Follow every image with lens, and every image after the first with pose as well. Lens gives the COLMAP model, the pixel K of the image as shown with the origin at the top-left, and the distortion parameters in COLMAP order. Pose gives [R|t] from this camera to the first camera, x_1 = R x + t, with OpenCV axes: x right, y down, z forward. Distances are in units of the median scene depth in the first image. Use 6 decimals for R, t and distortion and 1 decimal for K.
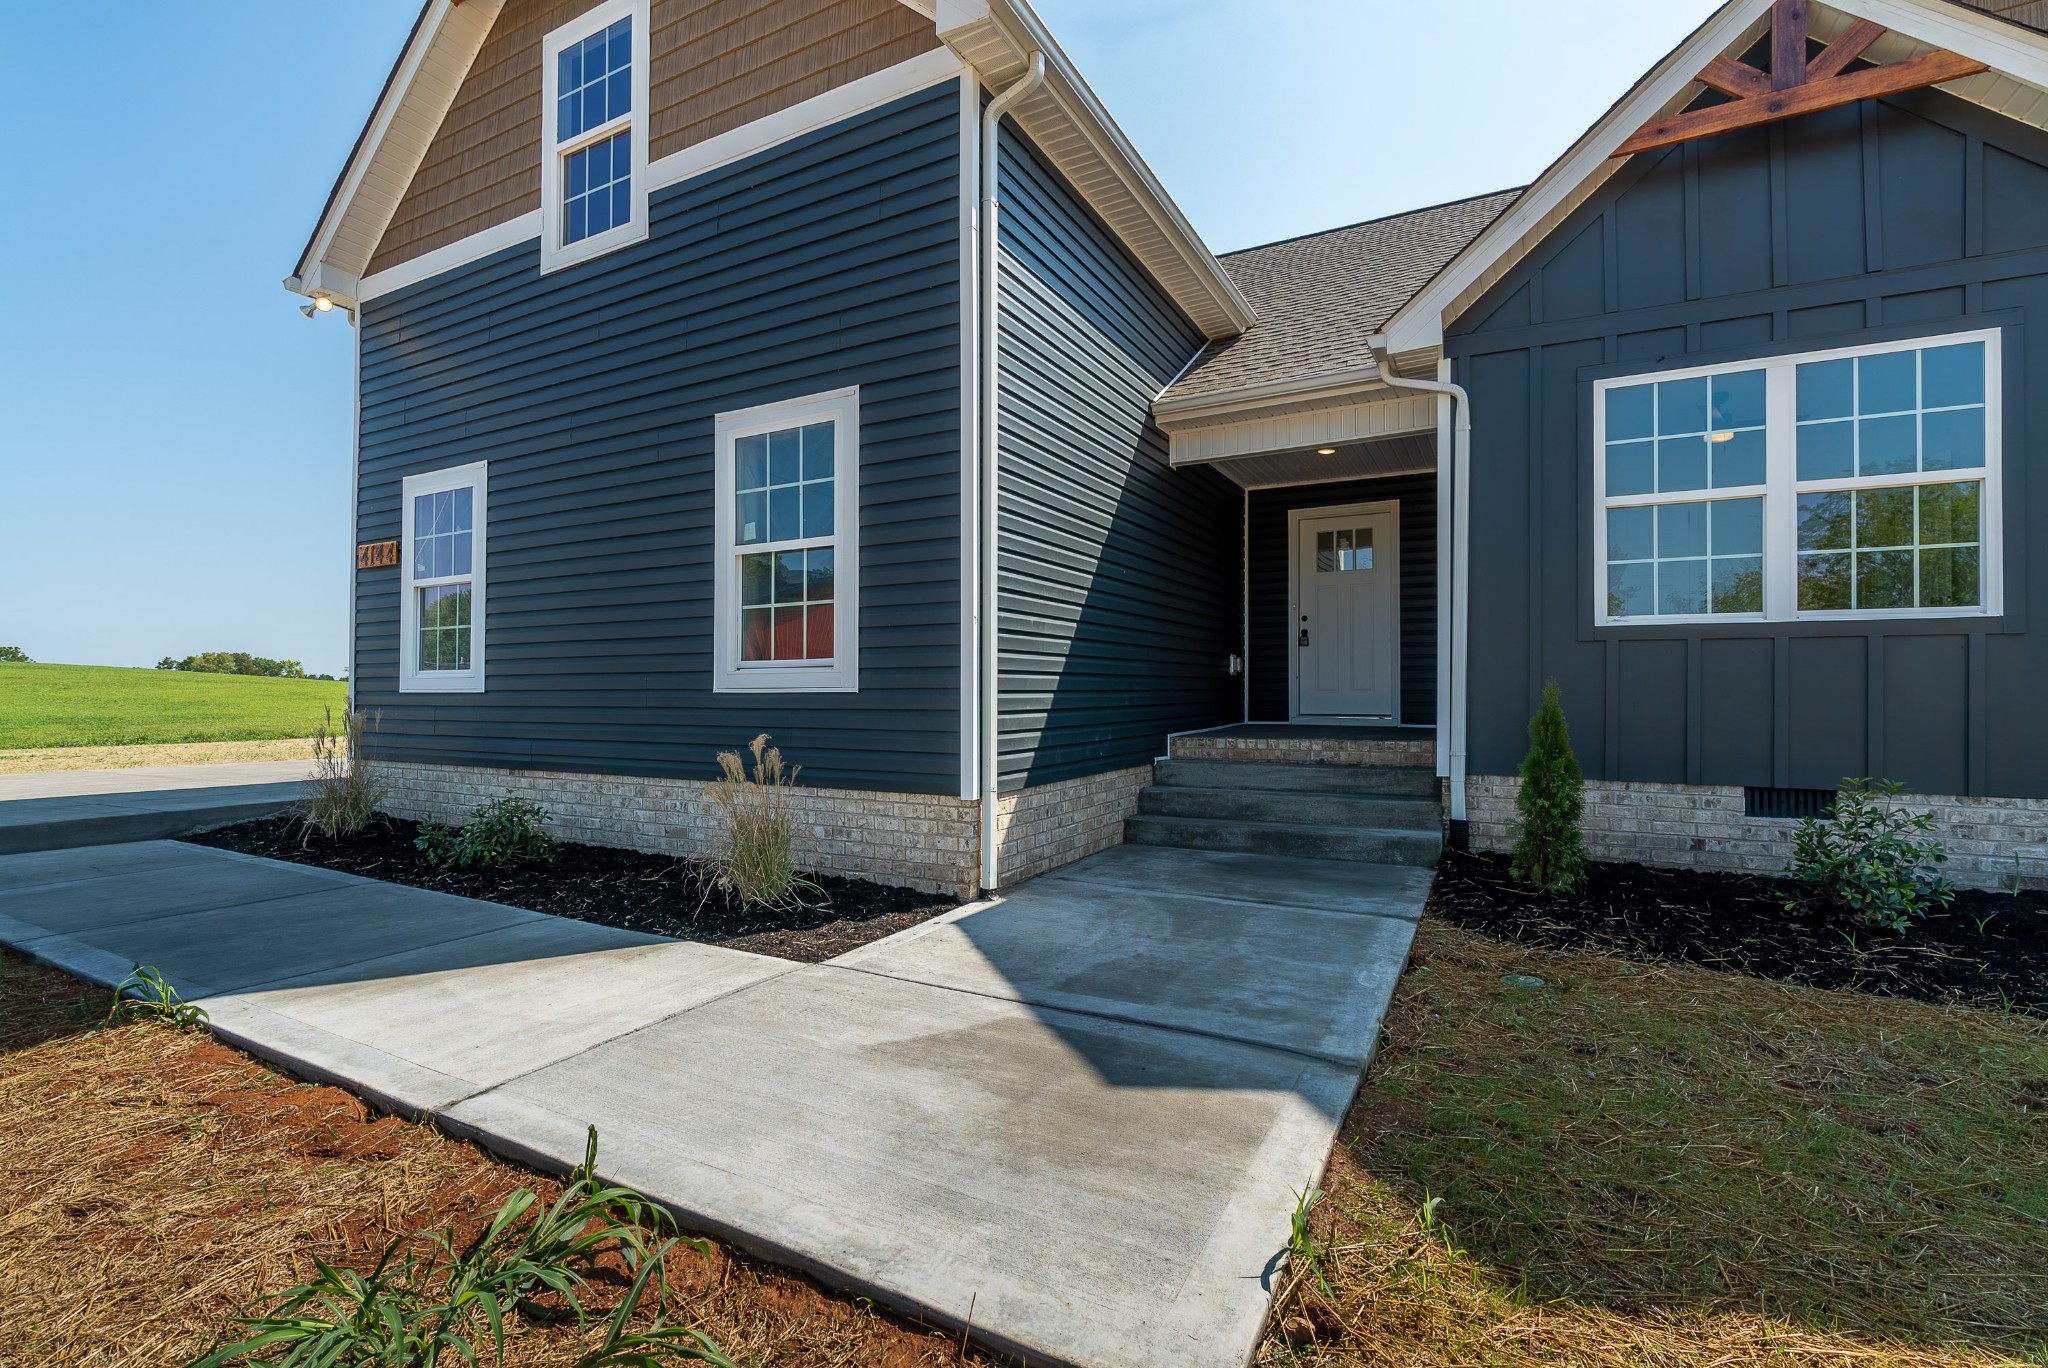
lens RADIAL K [[906.2, 0, 1024.0], [0, 906.2, 684.0], [0, 0, 1]] dist [-0.003970, 0.000017]
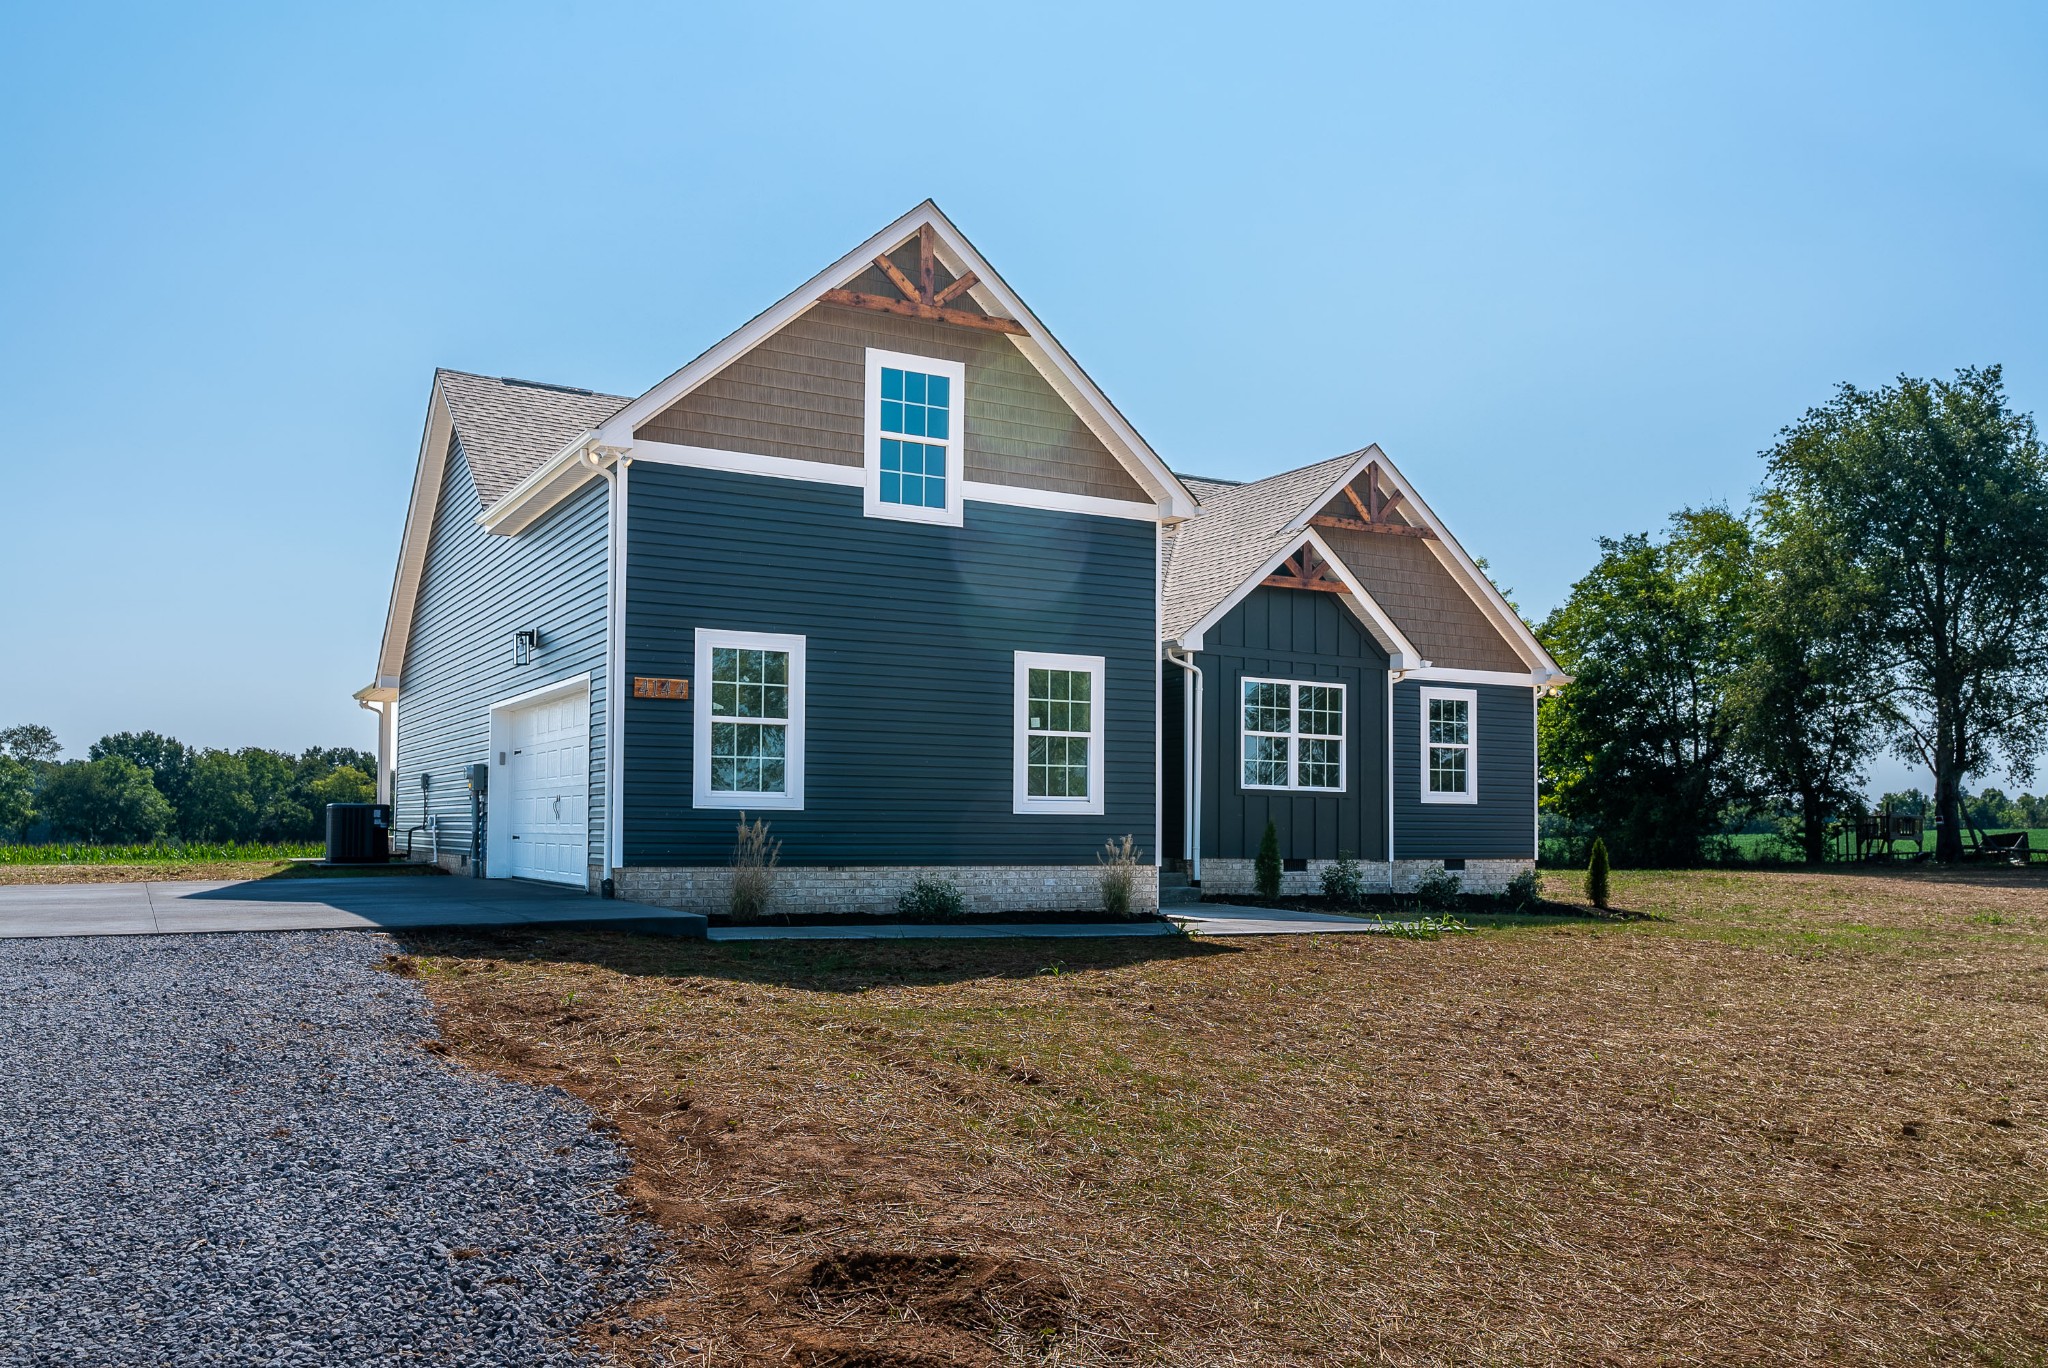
lens RADIAL K [[1649.7, 0, 1018.1], [0, 1649.7, 759.2], [0, 0, 1]] dist [0.000863, 0.000453]
pose [[0.539880, 0.041815, 0.840702, -2.860197], [-0.017677, 0.999108, -0.038342, 0.025502], [-0.841556, 0.005839, 0.540138, -0.665500]]
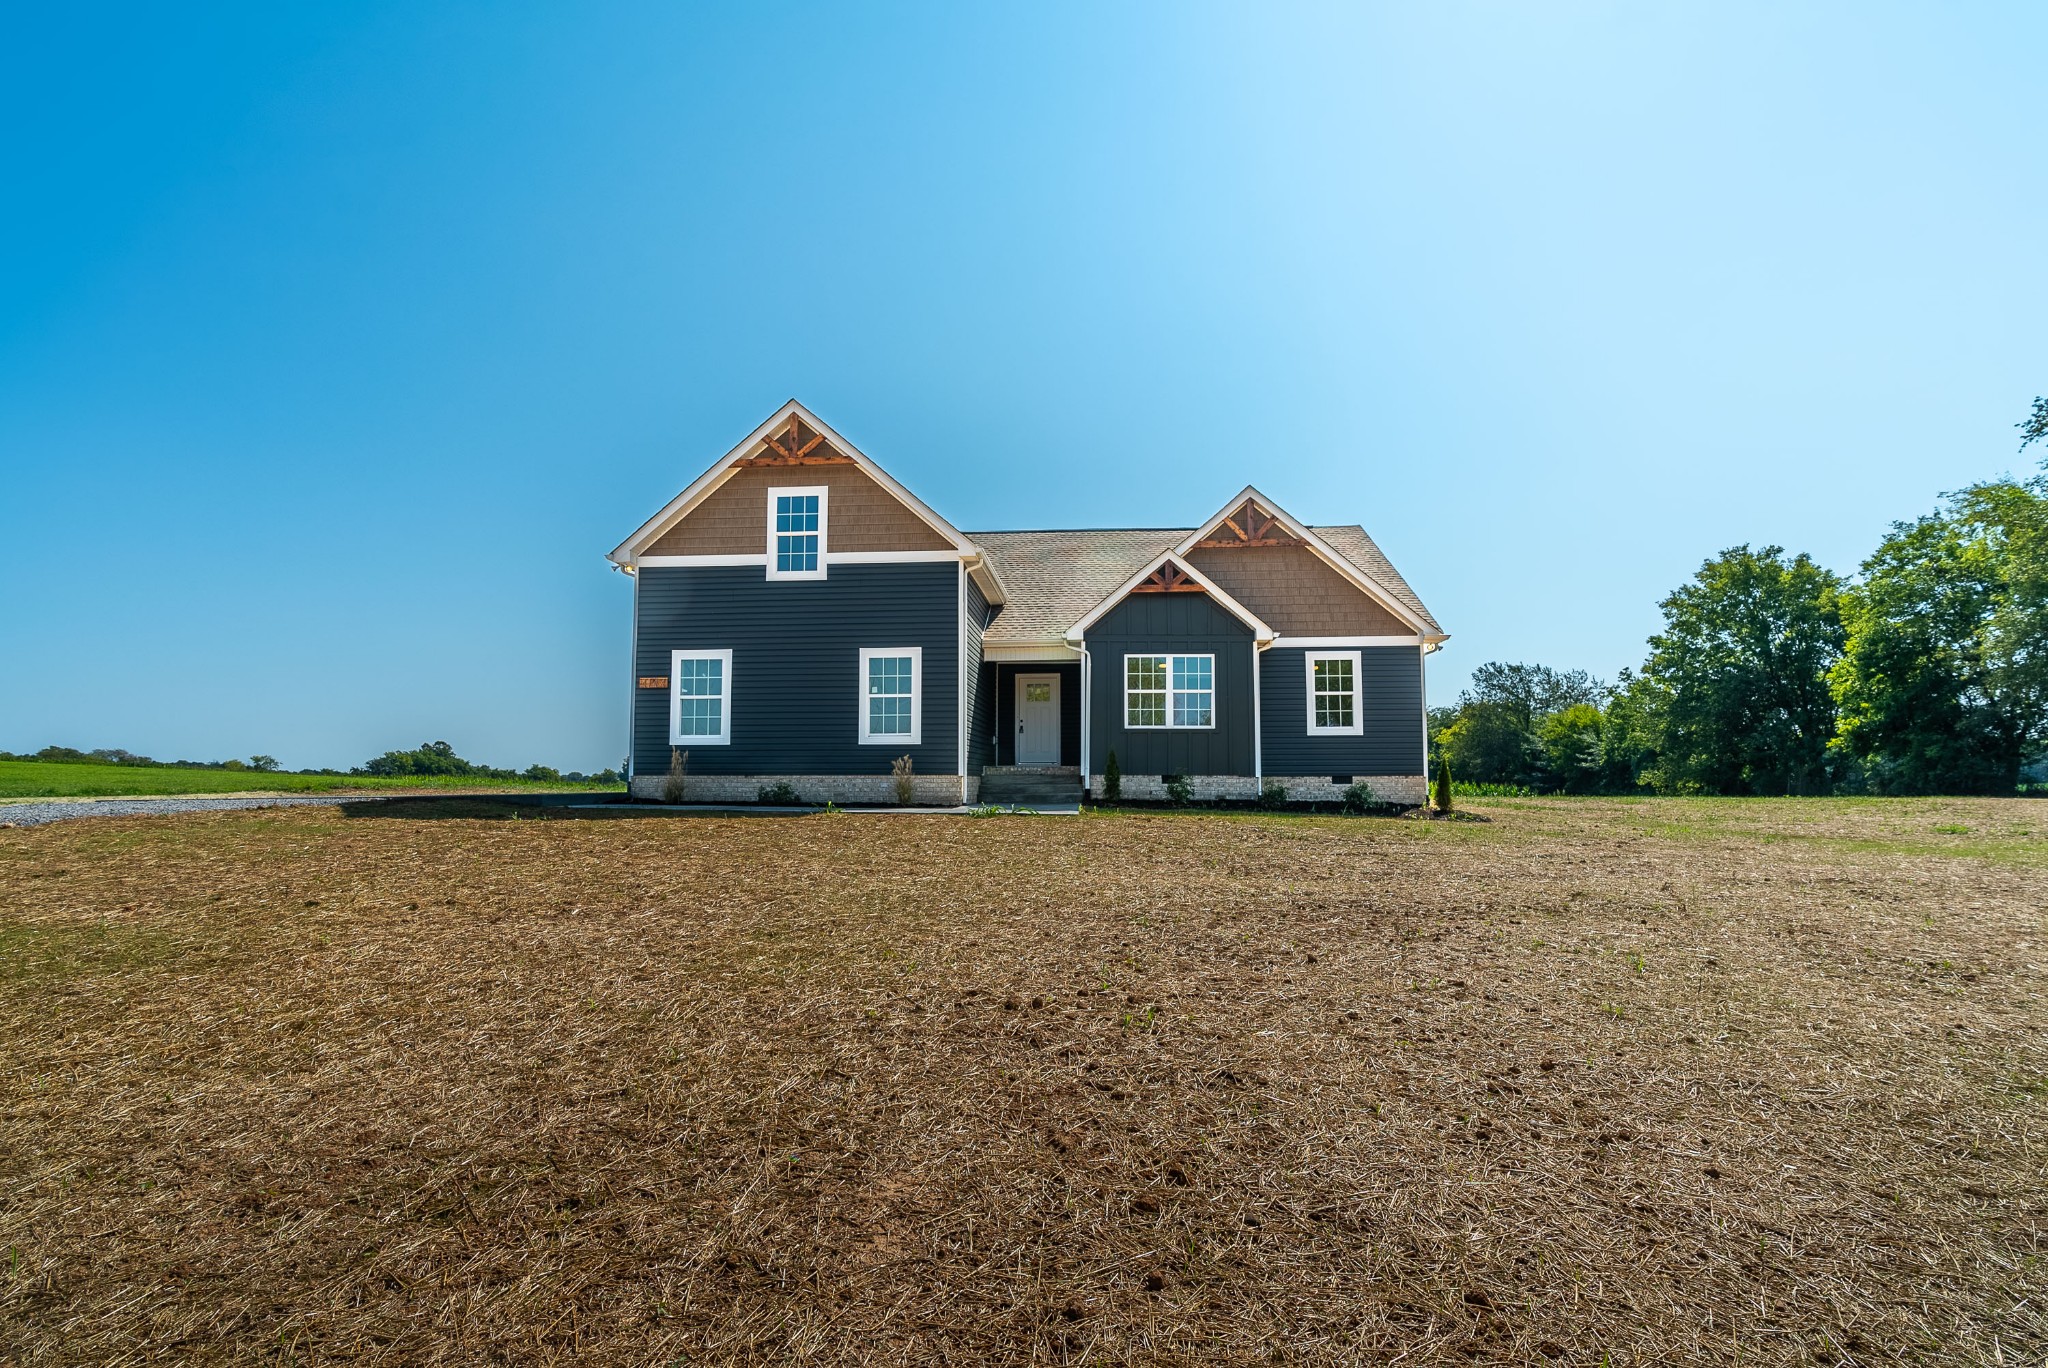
lens RADIAL K [[934.4, 0, 1017.6], [0, 934.4, 713.0], [0, 0, 1]] dist [-0.003893, 0.000141]
pose [[0.916911, 0.030286, 0.397940, -1.029182], [-0.005019, 0.997913, -0.064383, 0.095823], [-0.399060, 0.057036, 0.915149, -1.864541]]
